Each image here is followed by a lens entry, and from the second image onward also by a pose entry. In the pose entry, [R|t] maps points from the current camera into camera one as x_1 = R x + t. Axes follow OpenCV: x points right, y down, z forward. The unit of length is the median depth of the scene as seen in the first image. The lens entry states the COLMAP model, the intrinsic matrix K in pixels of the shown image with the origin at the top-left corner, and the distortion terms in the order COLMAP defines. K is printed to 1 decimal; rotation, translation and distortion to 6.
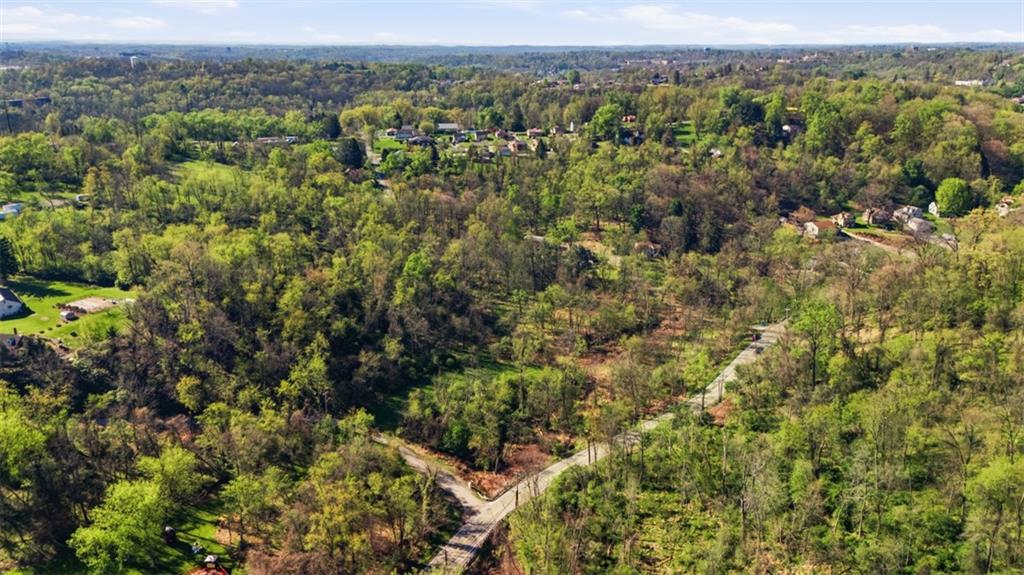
lens RADIAL K [[759.8, 0, 512.0], [0, 759.8, 287.5], [0, 0, 1]] dist [0.030639, -0.003593]
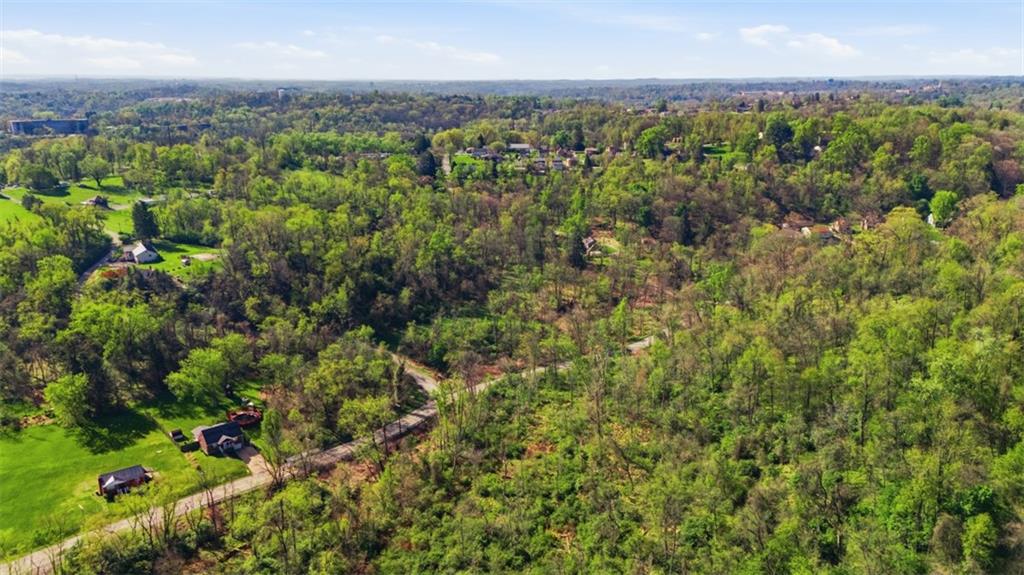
lens RADIAL K [[736.0, 0, 512.0], [0, 736.0, 287.5], [0, 0, 1]] dist [0.049566, -0.033078]
pose [[0.987321, 0.038636, -0.153963, 0.121850], [-0.043631, 0.998621, -0.029196, 0.050822], [0.152623, 0.035543, 0.987645, -0.139706]]
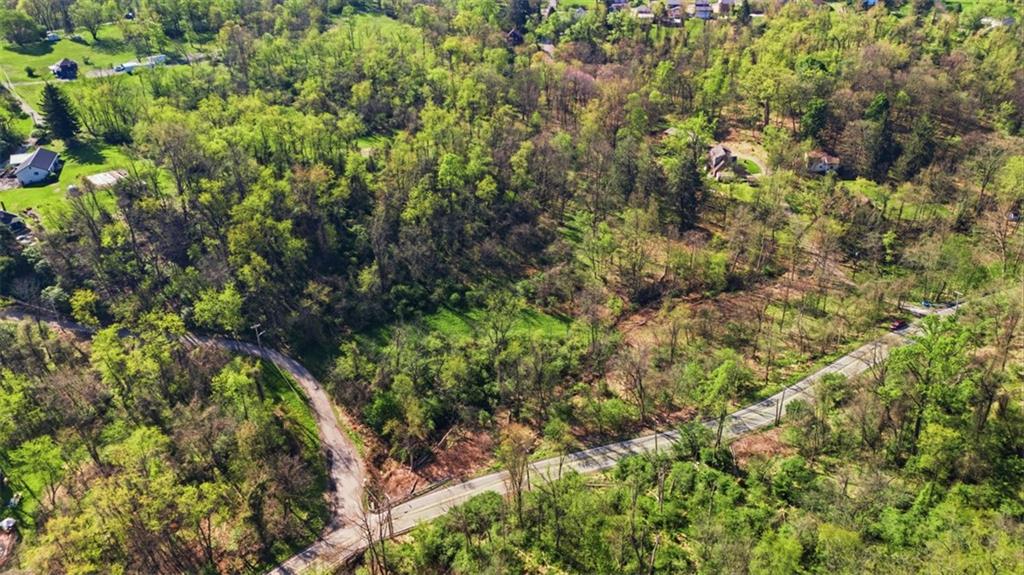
lens RADIAL K [[736.0, 0, 512.0], [0, 736.0, 287.5], [0, 0, 1]] dist [0.049566, -0.033078]
pose [[0.930276, 0.157012, -0.331563, 0.134170], [-0.090102, 0.973888, 0.208384, -0.047039], [0.355624, -0.163980, 0.920131, 0.170258]]
